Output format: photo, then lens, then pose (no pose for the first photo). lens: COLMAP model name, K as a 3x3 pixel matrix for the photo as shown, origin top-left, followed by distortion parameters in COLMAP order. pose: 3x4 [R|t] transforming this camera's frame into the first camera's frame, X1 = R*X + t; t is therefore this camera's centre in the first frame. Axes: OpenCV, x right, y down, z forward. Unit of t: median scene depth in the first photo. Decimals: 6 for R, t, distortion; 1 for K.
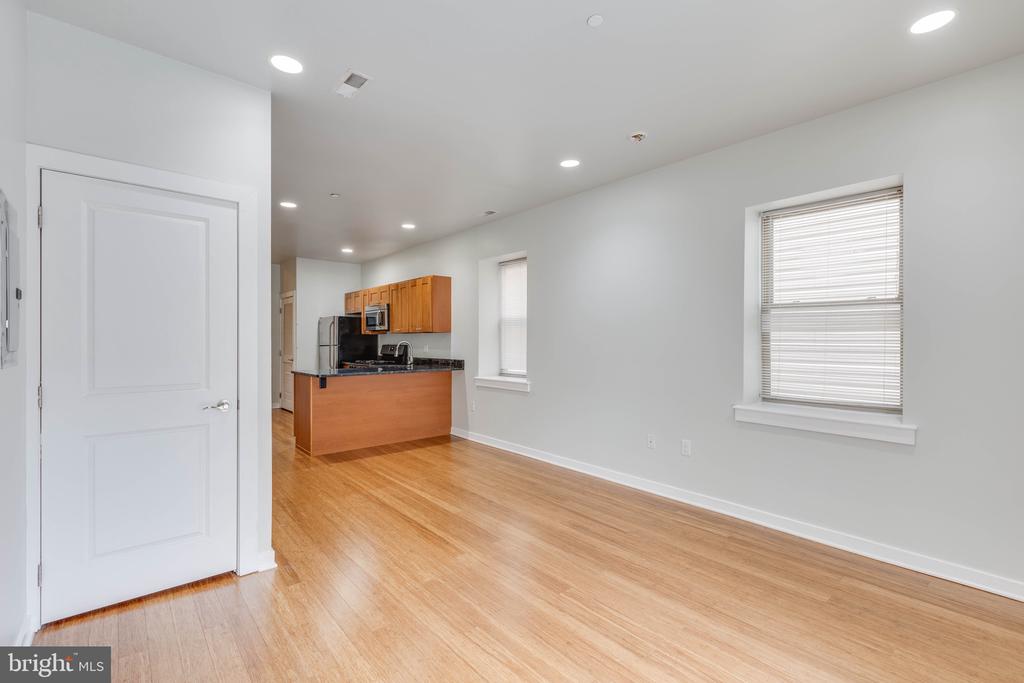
lens RADIAL K [[455.1, 0, 510.3], [0, 455.1, 342.0], [0, 0, 1]] dist [0.000207, 0.000189]
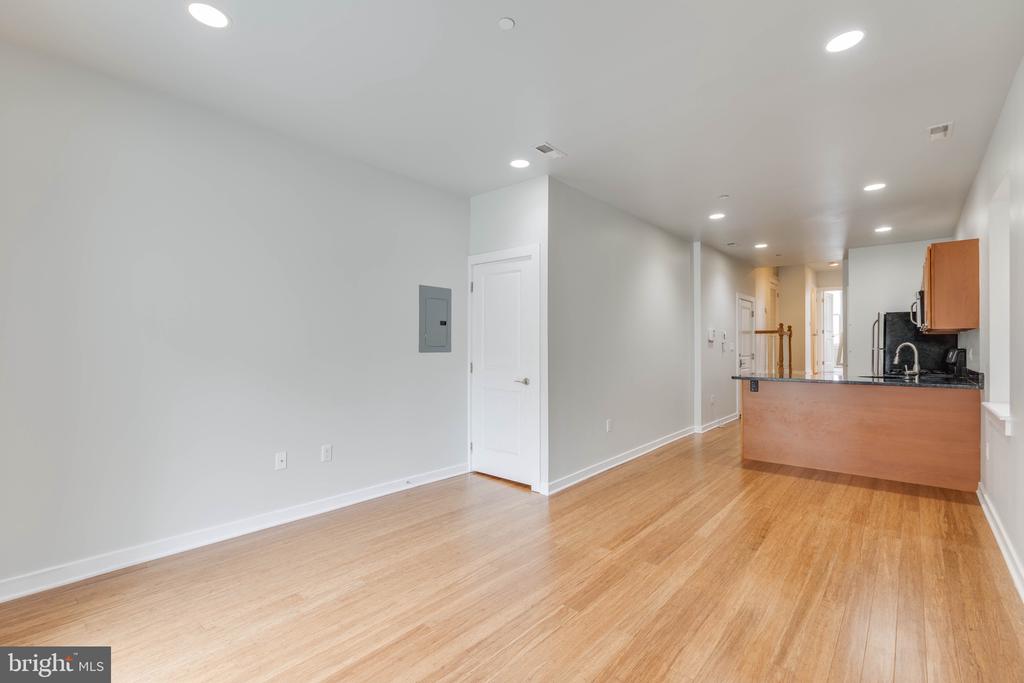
lens RADIAL K [[455.1, 0, 510.3], [0, 455.1, 342.0], [0, 0, 1]] dist [0.000207, 0.000189]
pose [[0.135197, -0.008841, -0.990779, 0.603691], [-0.002000, 0.999956, -0.009196, 0.007649], [0.990817, 0.003225, 0.135173, 0.441305]]
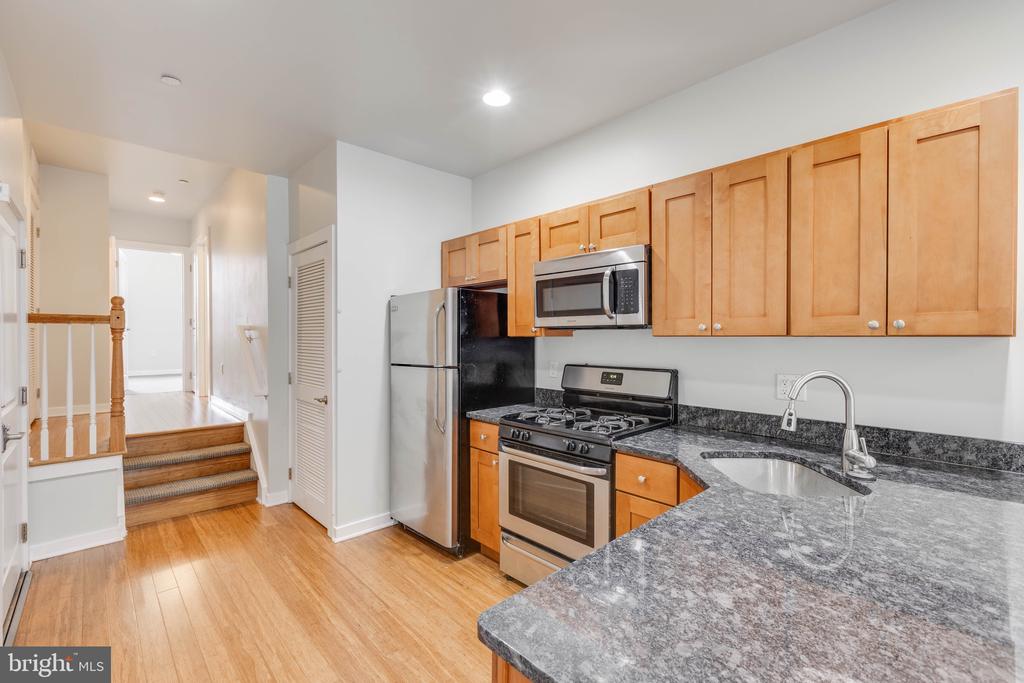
lens RADIAL K [[455.1, 0, 510.3], [0, 455.1, 342.0], [0, 0, 1]] dist [0.000207, 0.000189]
pose [[0.999502, -0.001117, 0.031551, -0.635793], [0.000879, 0.999971, 0.007566, -0.029178], [-0.031559, -0.007535, 0.999474, 1.150771]]
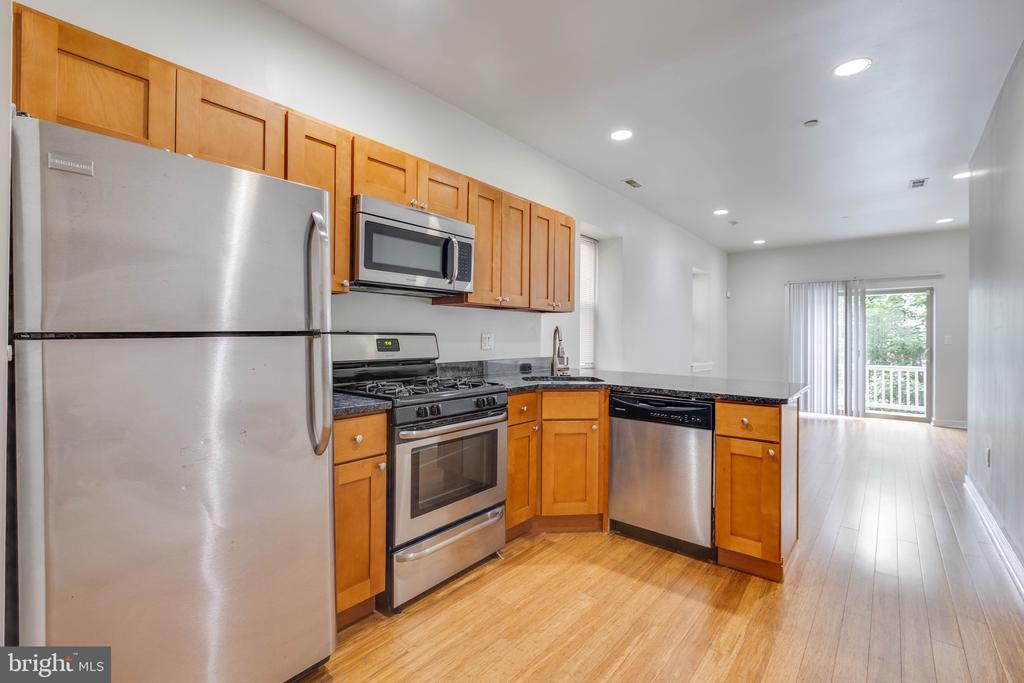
lens RADIAL K [[455.1, 0, 510.3], [0, 455.1, 342.0], [0, 0, 1]] dist [0.000207, 0.000189]
pose [[-0.167105, -0.012576, 0.985859, -1.102794], [-0.002575, 0.999921, 0.012319, 0.015940], [-0.985936, -0.000480, -0.167124, 1.738835]]
